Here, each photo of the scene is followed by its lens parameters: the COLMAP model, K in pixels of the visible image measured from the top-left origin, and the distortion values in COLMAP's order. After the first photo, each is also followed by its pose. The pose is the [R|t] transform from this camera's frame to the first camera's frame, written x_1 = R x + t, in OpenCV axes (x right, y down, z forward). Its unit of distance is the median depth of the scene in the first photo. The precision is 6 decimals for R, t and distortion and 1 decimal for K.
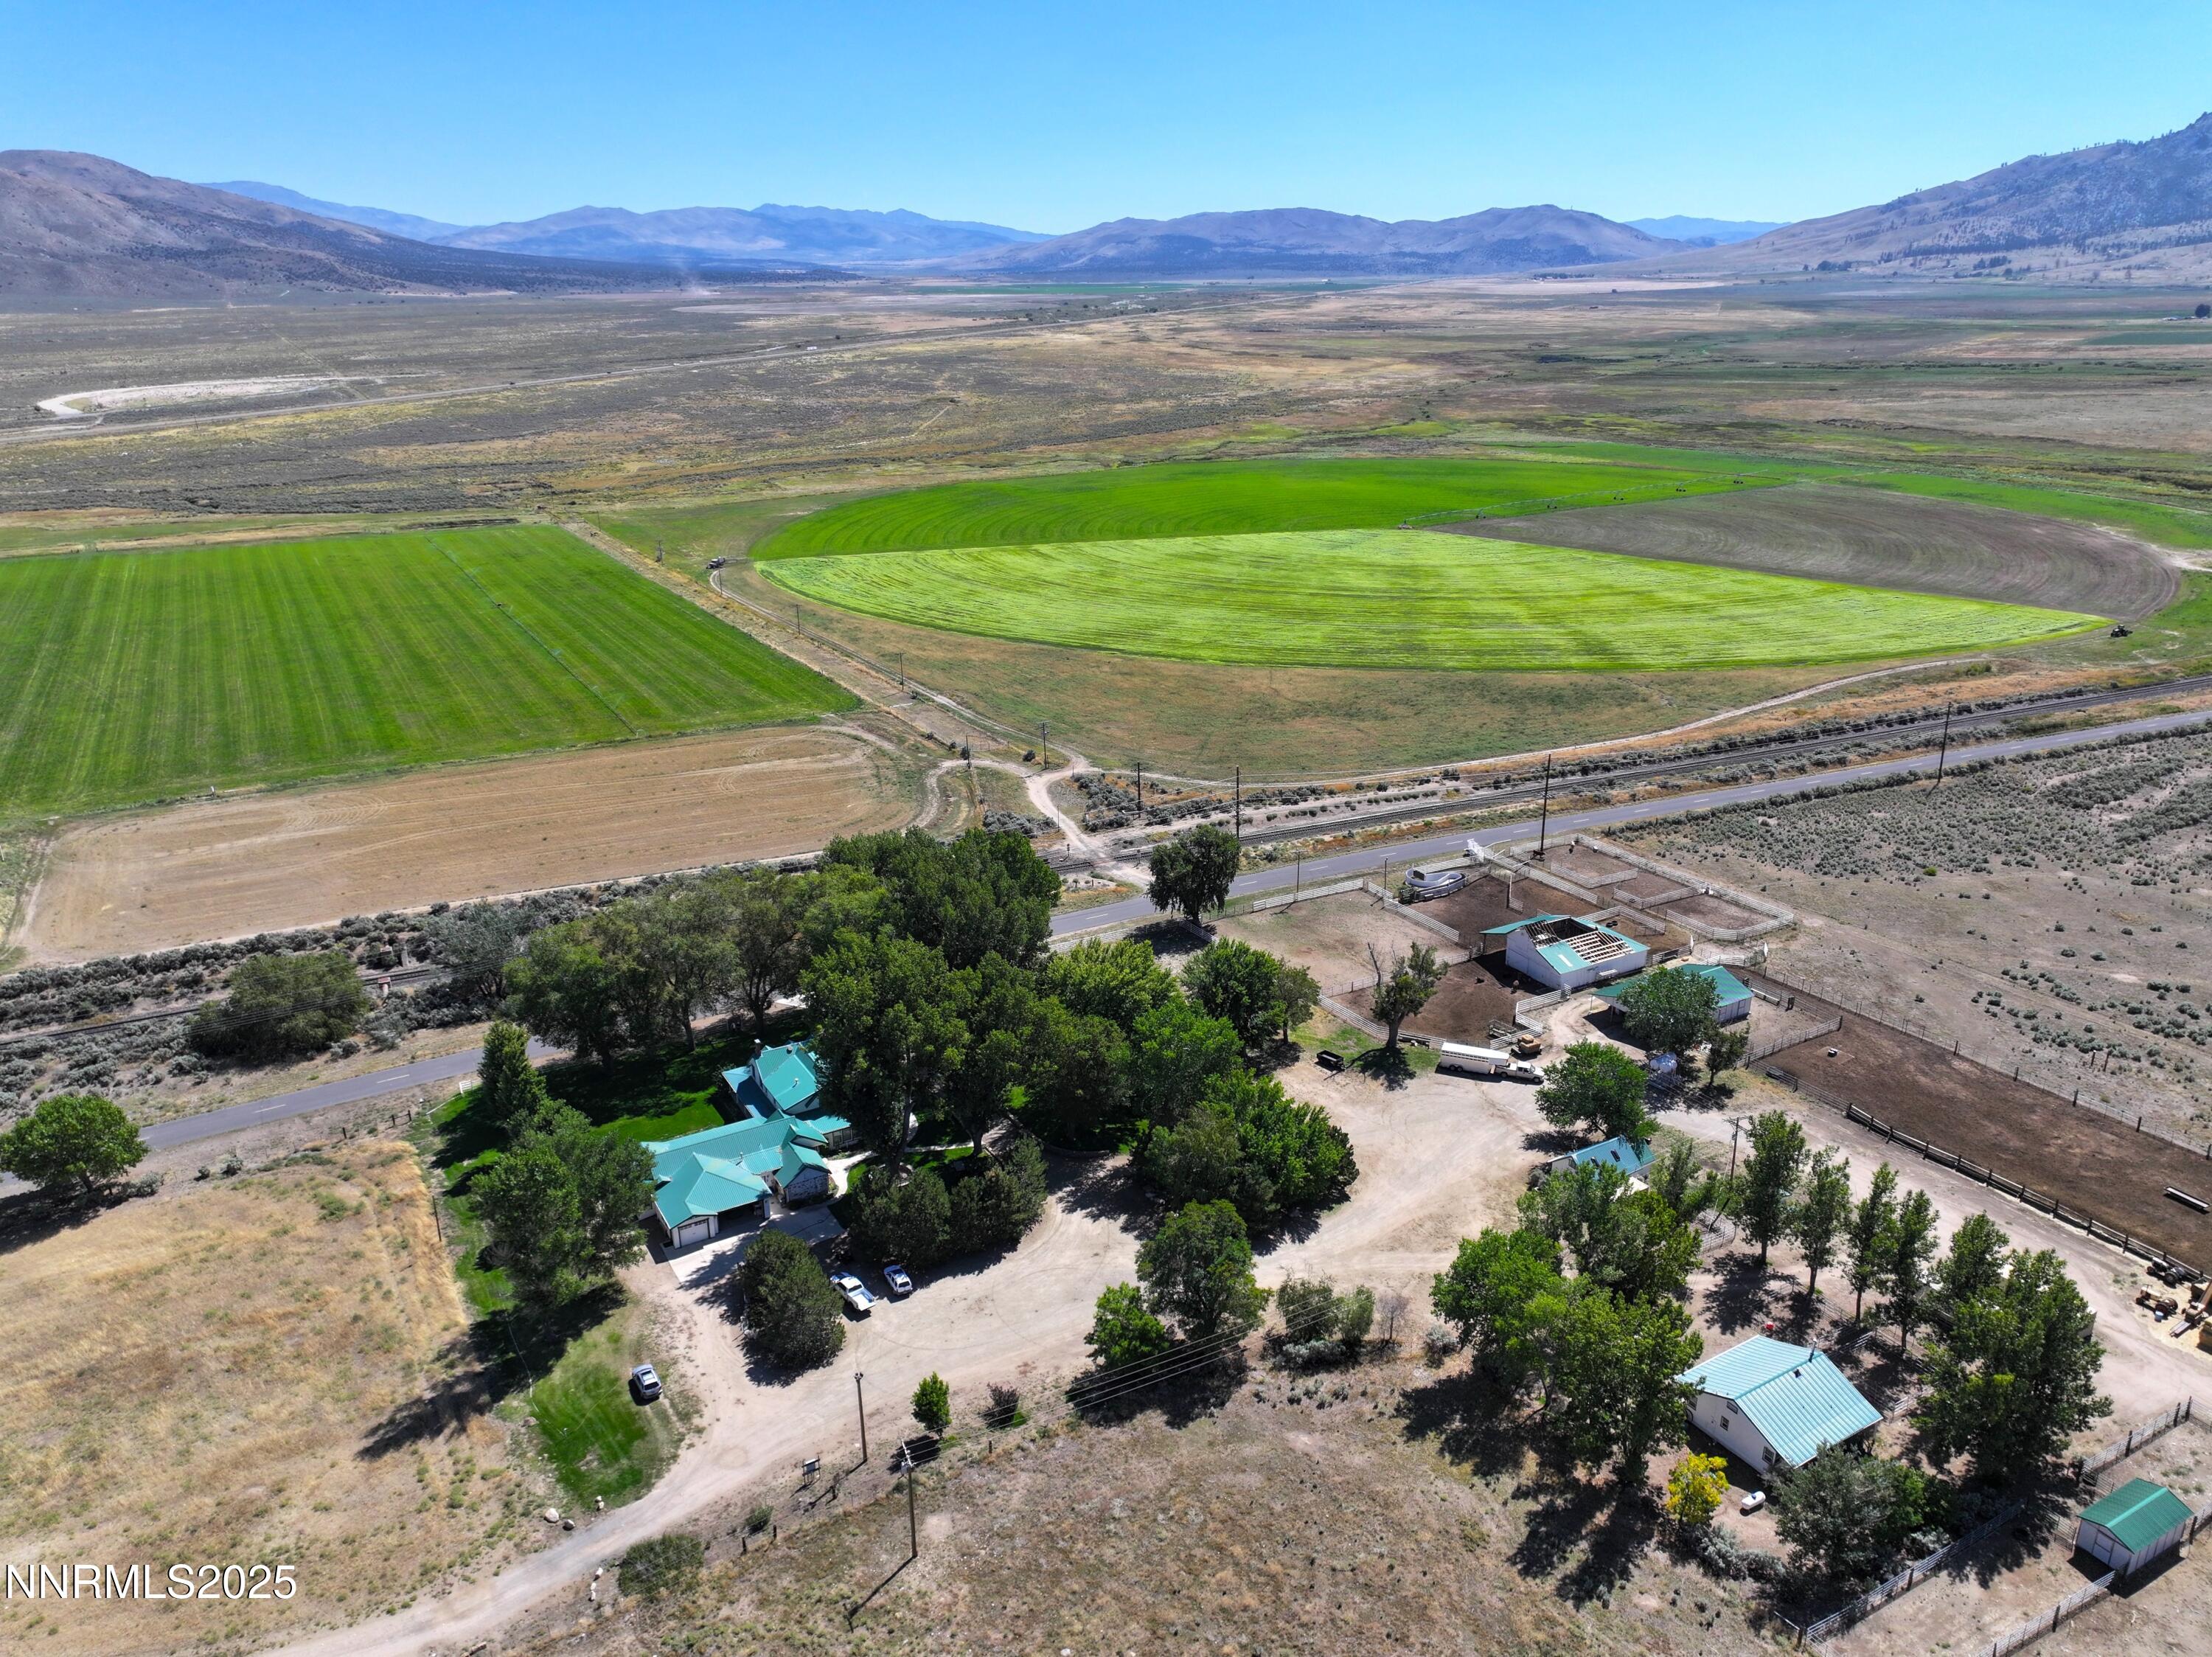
lens RADIAL K [[1553.4, 0, 1117.6], [0, 1553.4, 816.9], [0, 0, 1]] dist [-0.009189, 0.025564]
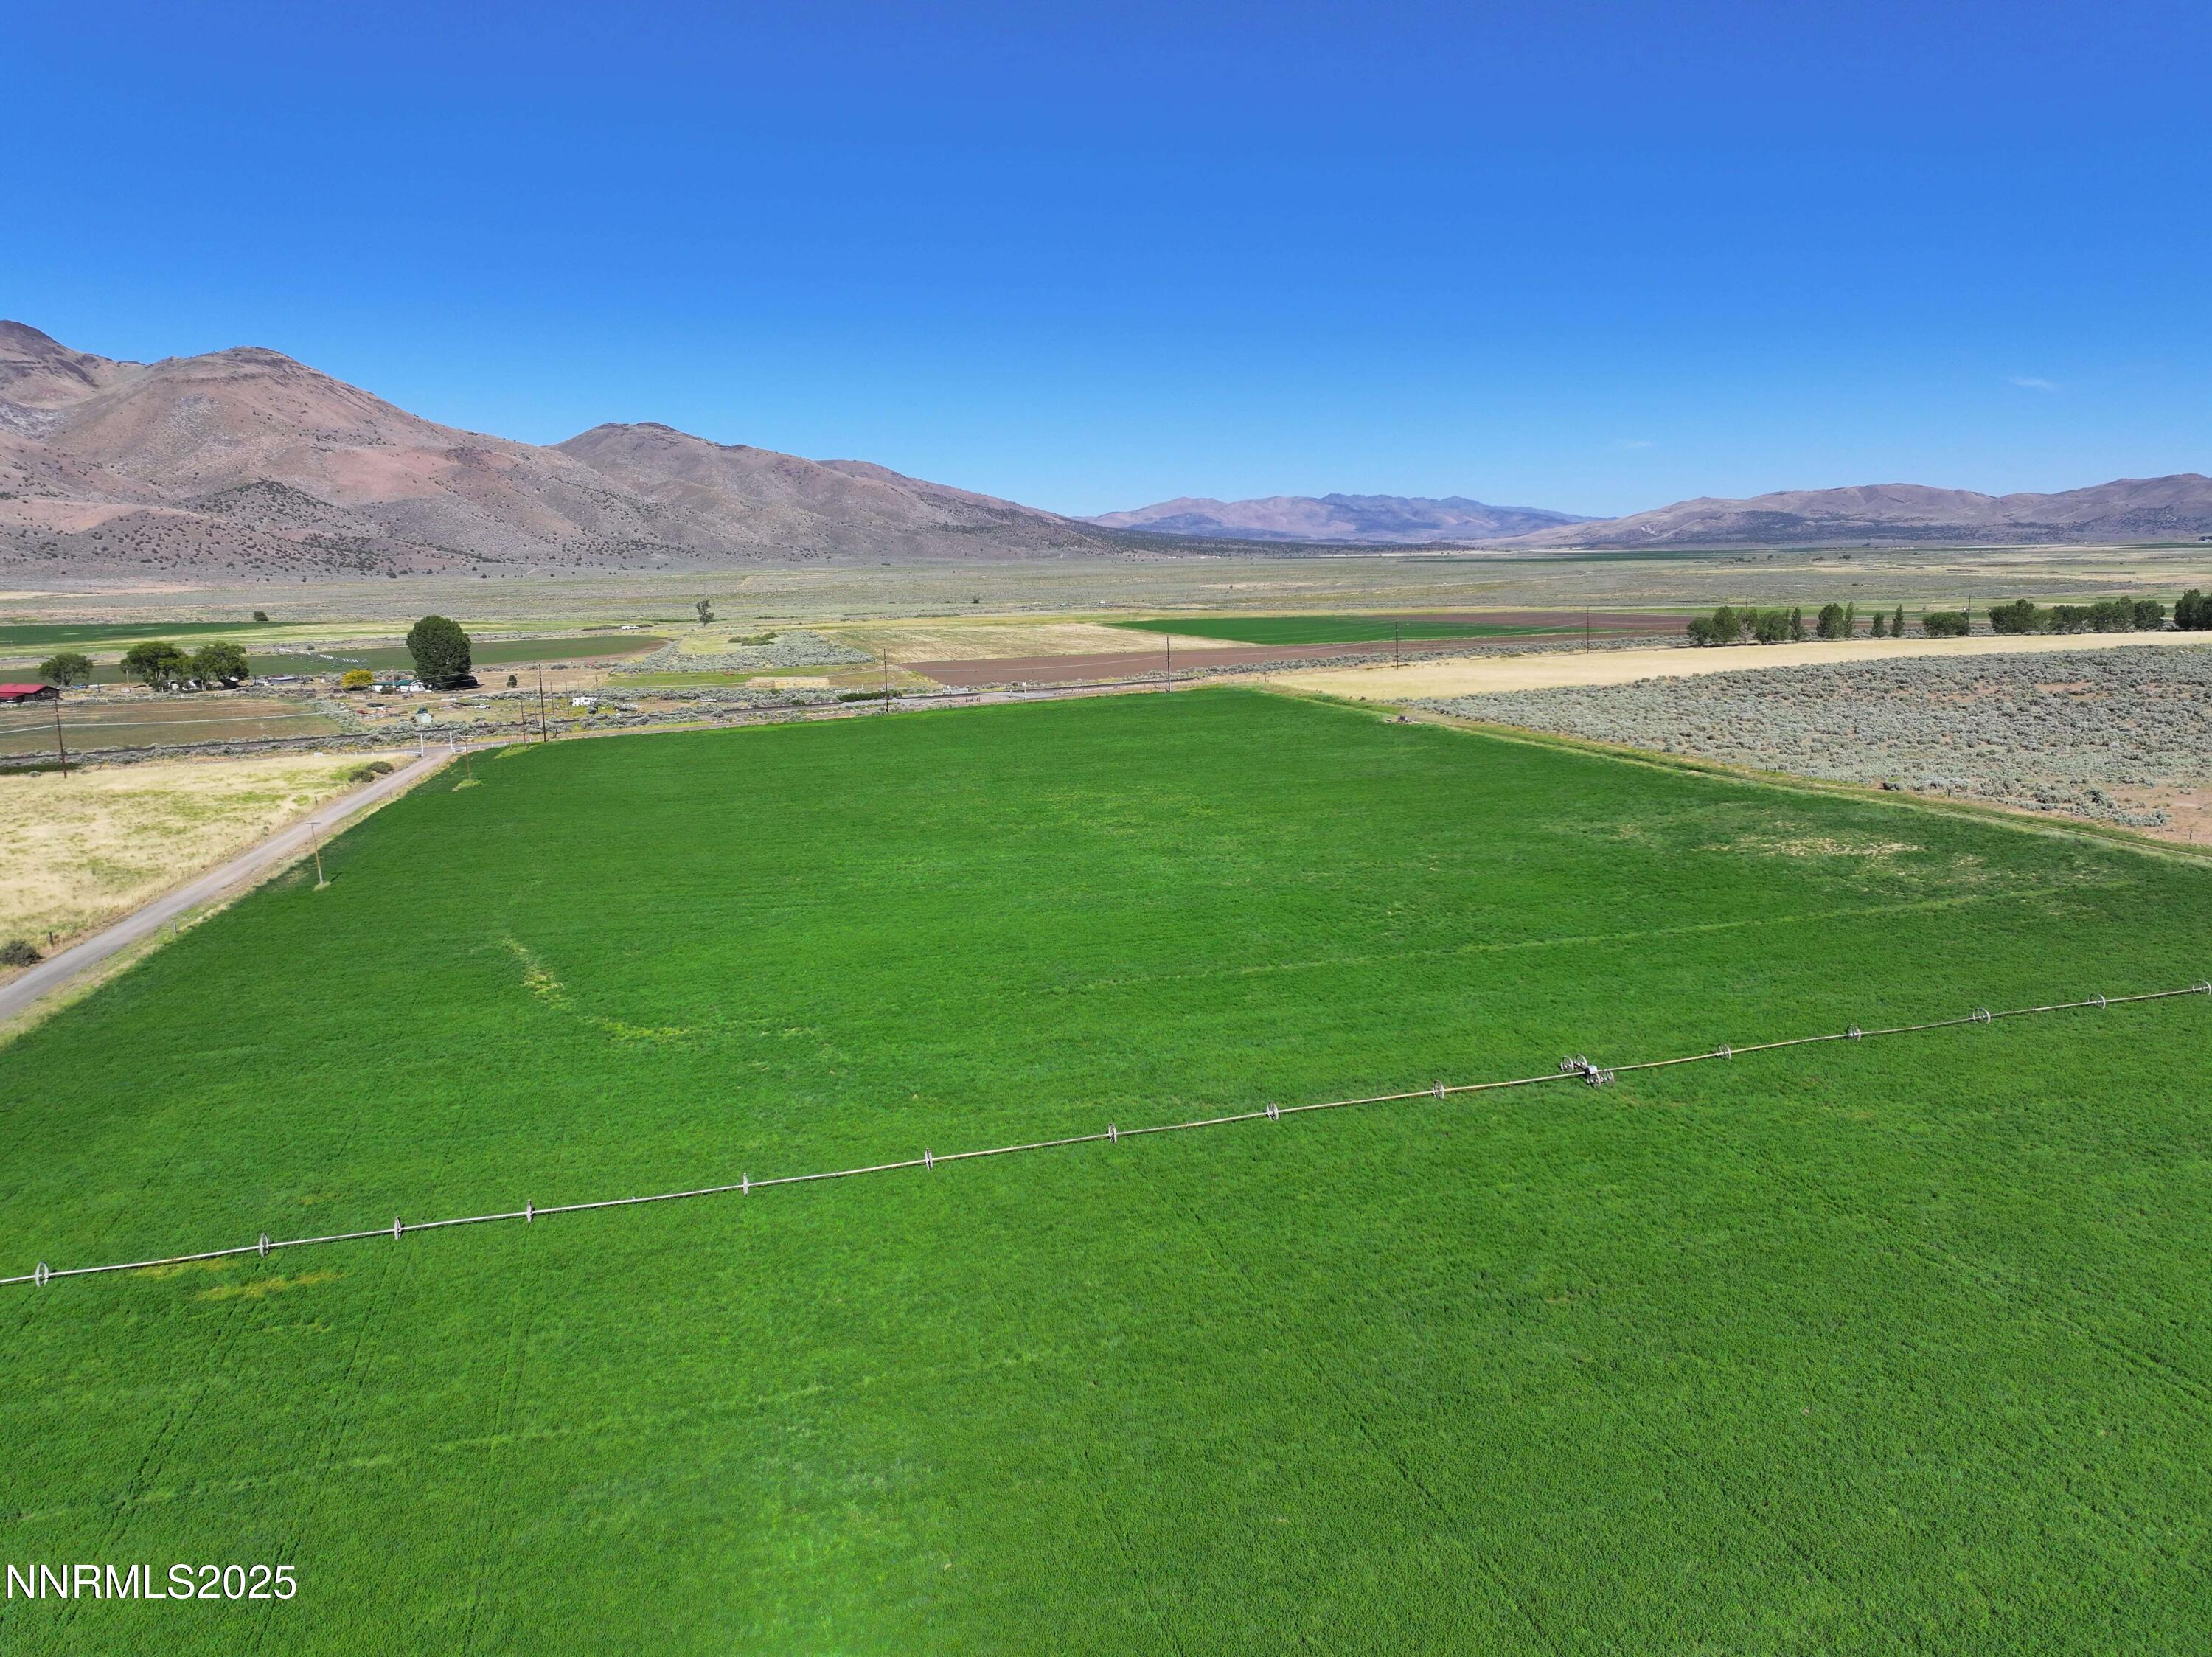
lens RADIAL K [[1553.3, 0, 1111.8], [0, 1553.3, 821.2], [0, 0, 1]] dist [0.000100, 0.008103]
pose [[0.947777, 0.048279, -0.315258, -0.292222], [-0.100780, 0.983165, -0.152417, 0.207478], [0.302592, 0.176229, 0.936687, -0.433075]]
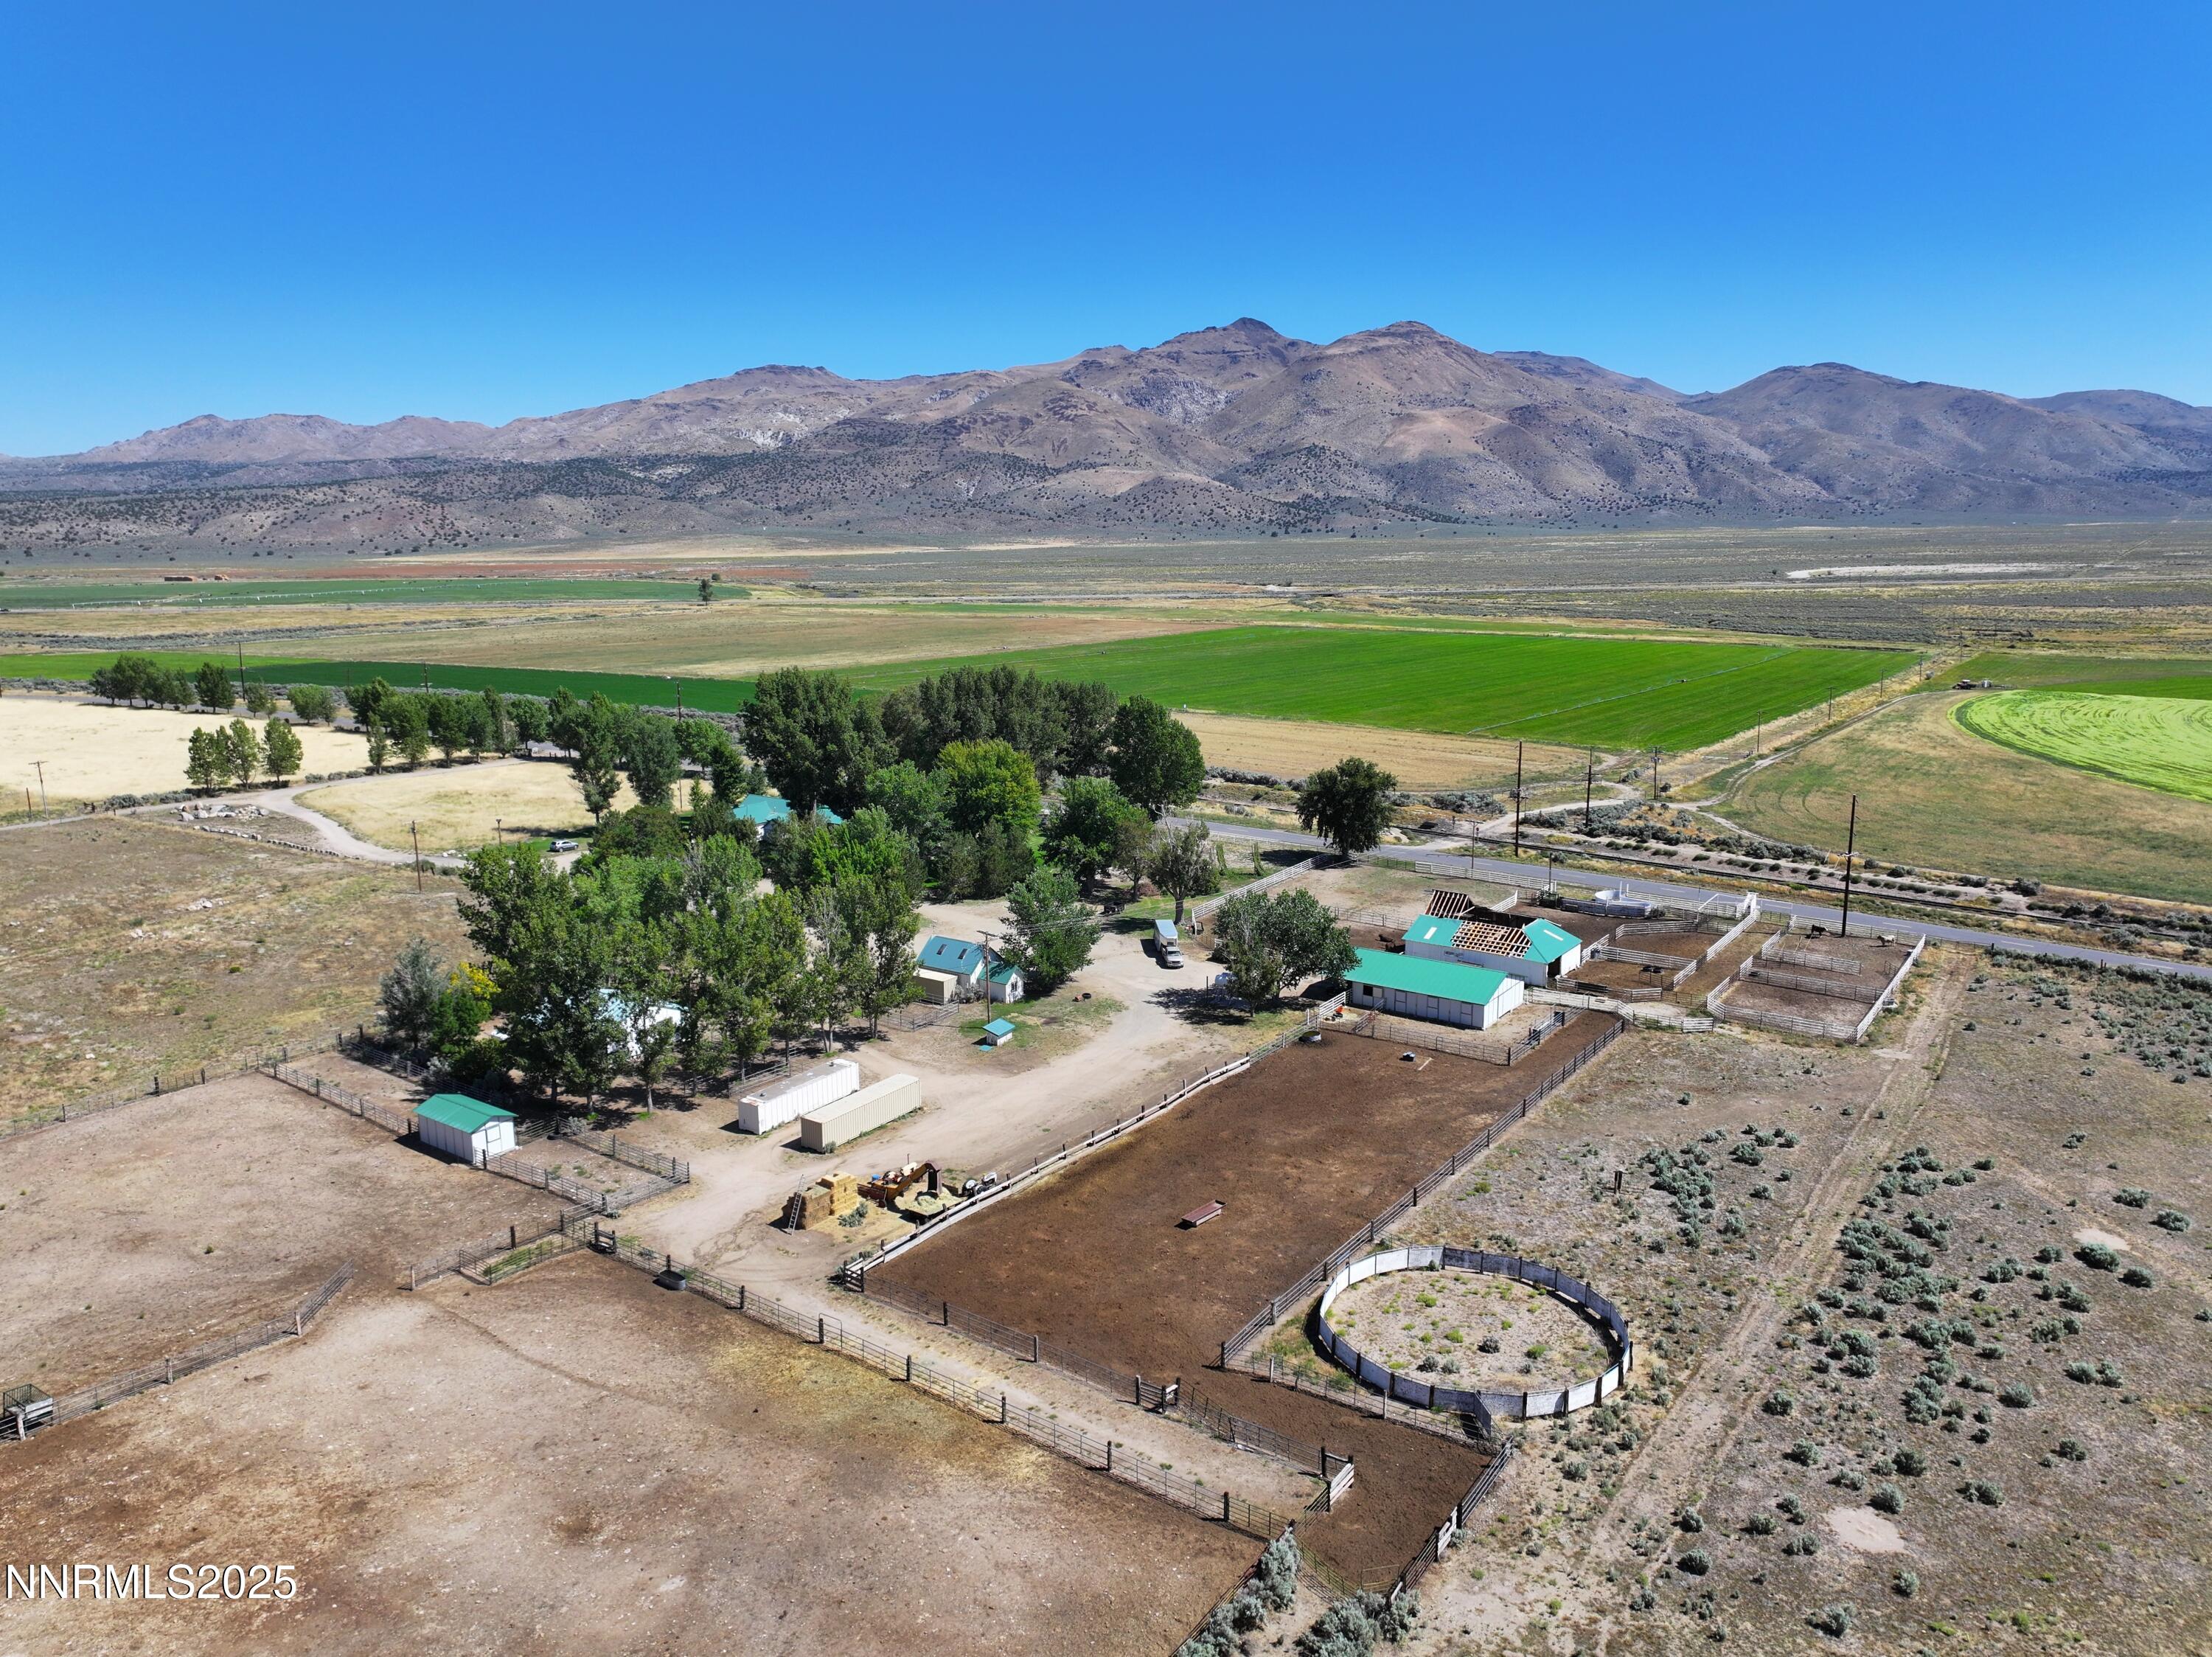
lens RADIAL K [[1553.4, 0, 1113.2], [0, 1553.4, 825.1], [0, 0, 1]] dist [-0.009189, 0.025564]
pose [[0.418244, 0.177388, -0.890845, 0.167853], [-0.296546, 0.953673, 0.050673, 0.008211], [0.858564, 0.242983, 0.451472, 0.083929]]
